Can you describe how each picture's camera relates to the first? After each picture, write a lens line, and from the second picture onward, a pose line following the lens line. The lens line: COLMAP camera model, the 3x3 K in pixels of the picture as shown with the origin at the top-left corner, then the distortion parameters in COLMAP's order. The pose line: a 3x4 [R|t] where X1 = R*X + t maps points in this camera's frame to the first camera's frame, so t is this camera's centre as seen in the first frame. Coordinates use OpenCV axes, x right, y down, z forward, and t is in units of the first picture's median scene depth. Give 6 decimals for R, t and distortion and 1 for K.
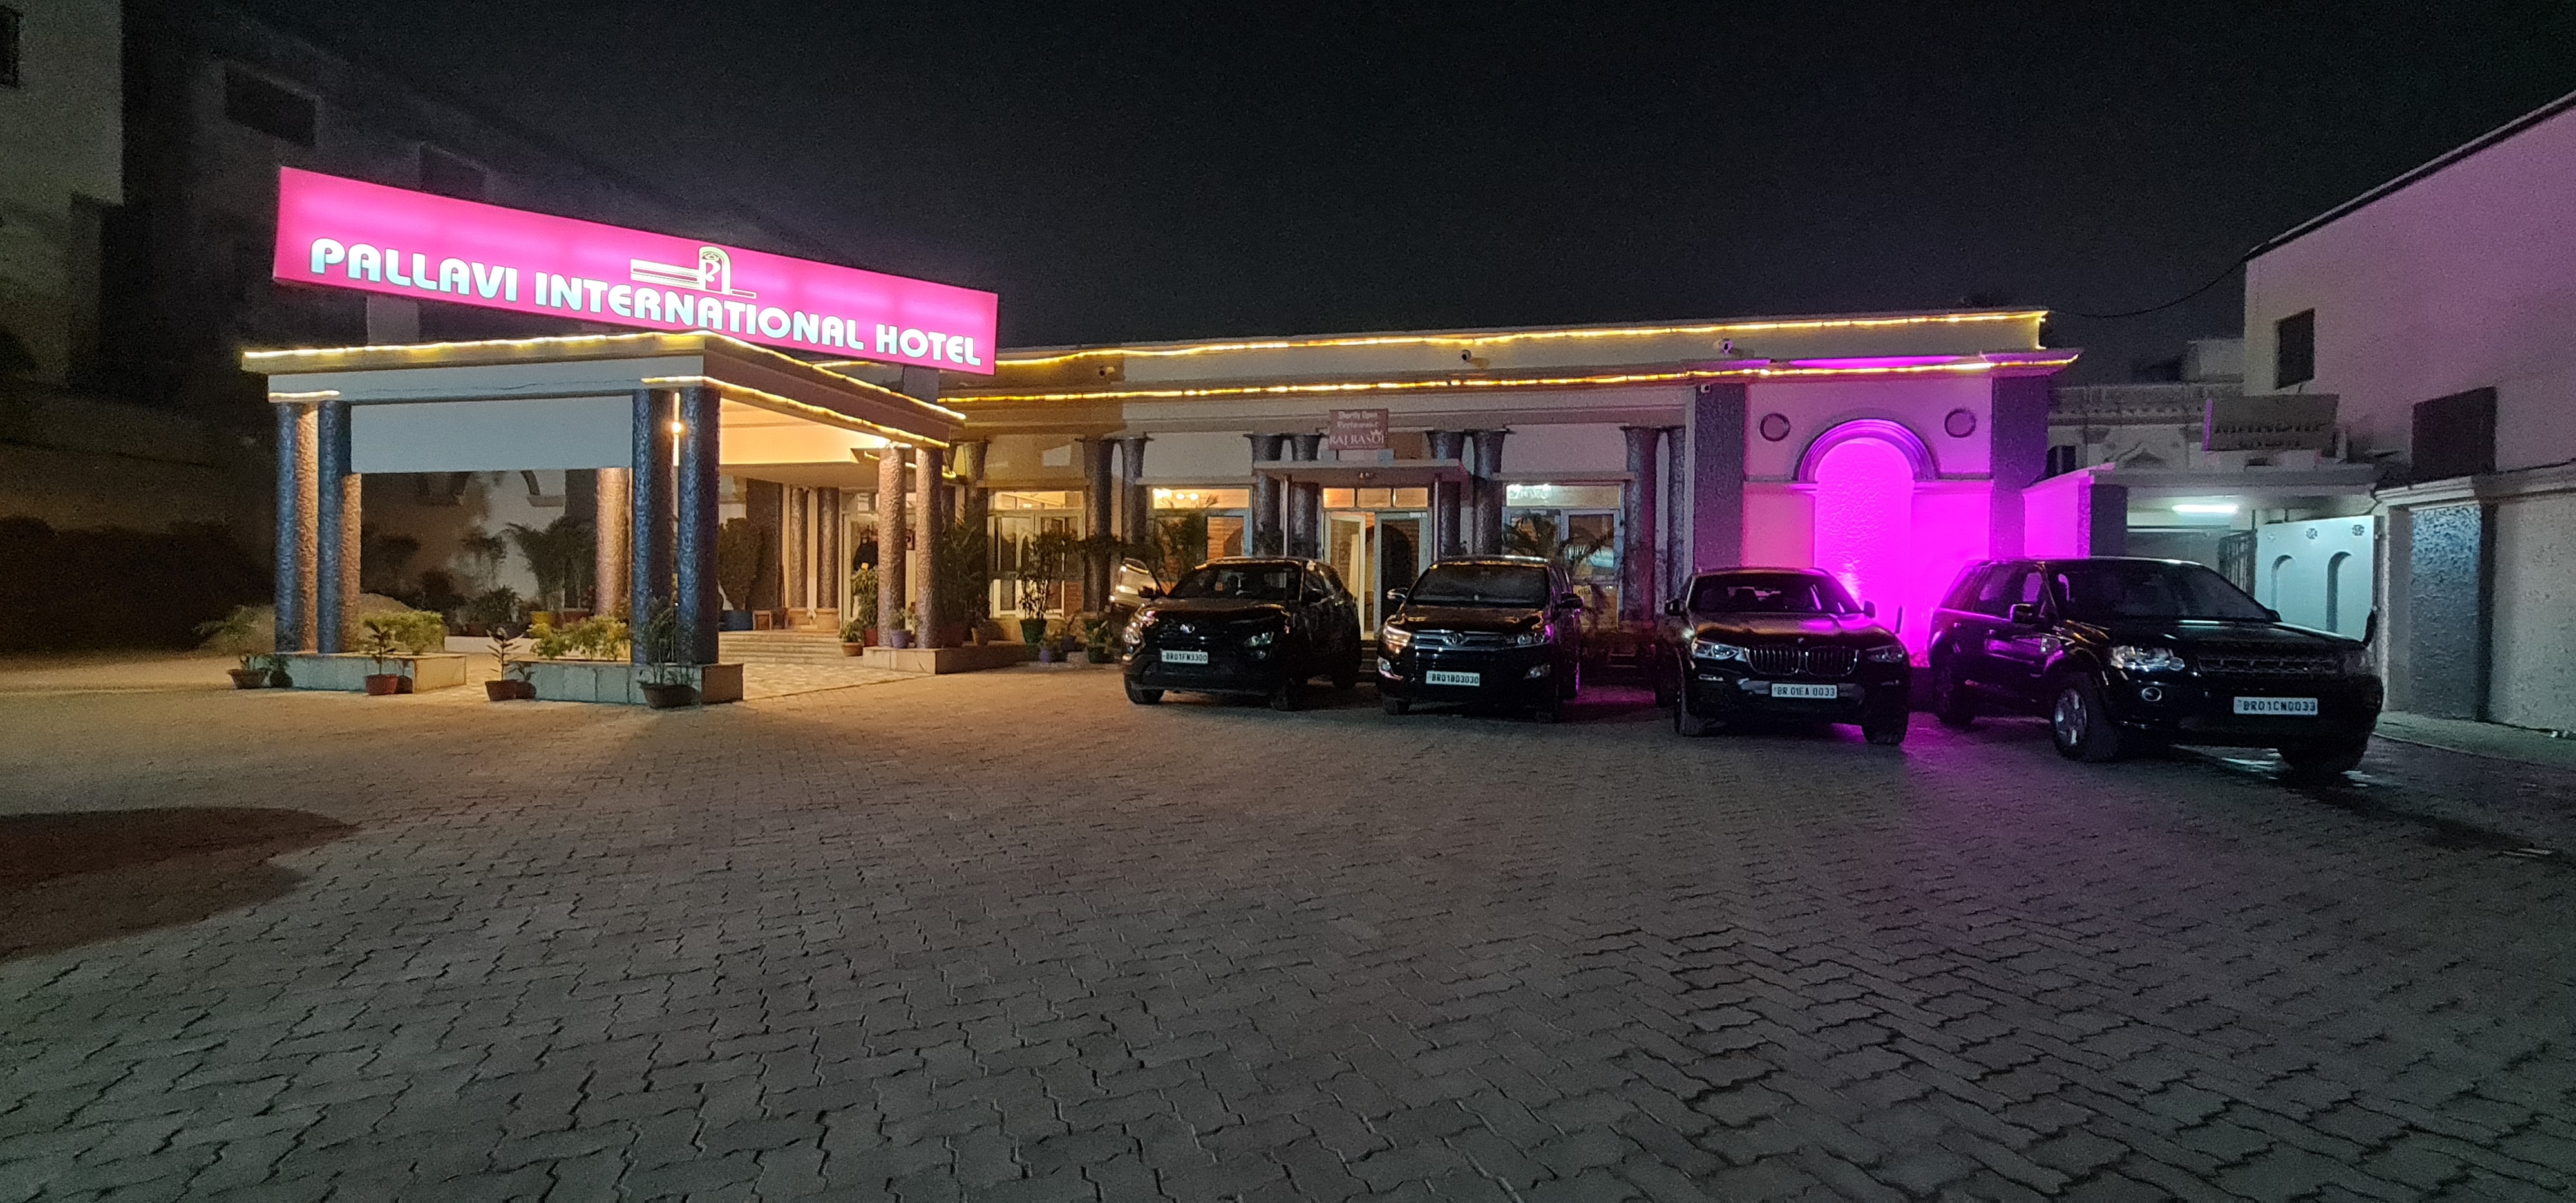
lens RADIAL K [[1083.5, 0, 1288.0], [0, 1083.5, 601.5], [0, 0, 1]] dist [-0.000412, 0.010714]
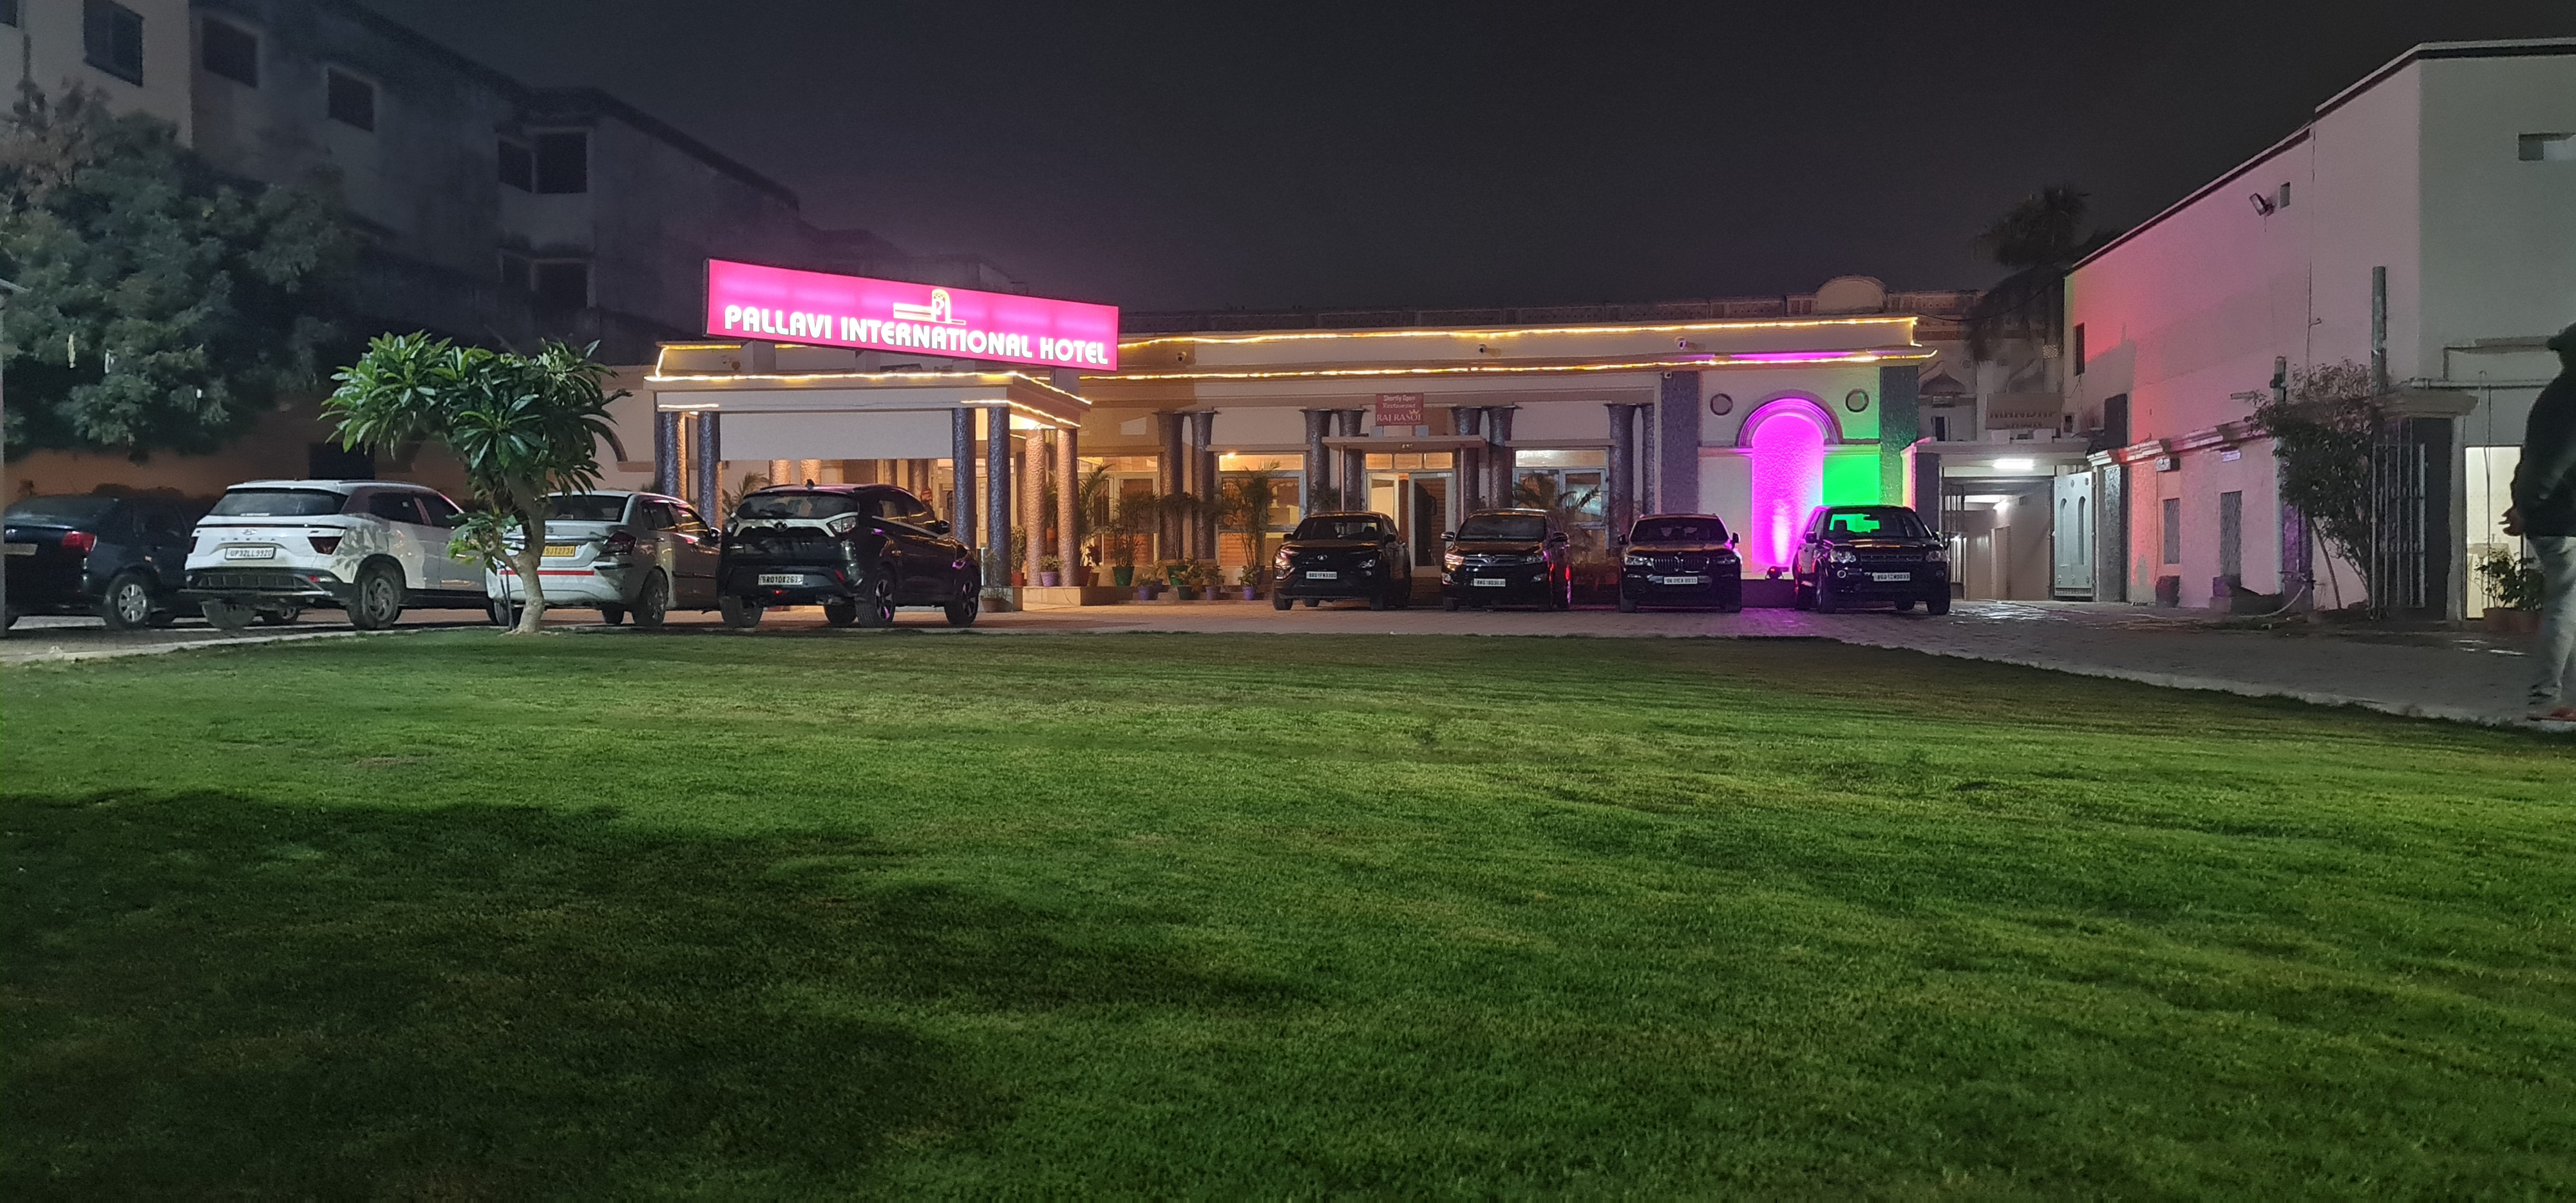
lens RADIAL K [[1735.3, 0, 1288.0], [0, 1735.3, 601.5], [0, 0, 1]] dist [0.066321, -0.001019]
pose [[0.997106, -0.017675, 0.073935, -0.221856], [0.016663, 0.999759, 0.014284, 0.035230], [-0.074170, -0.013011, 0.997161, -1.029562]]
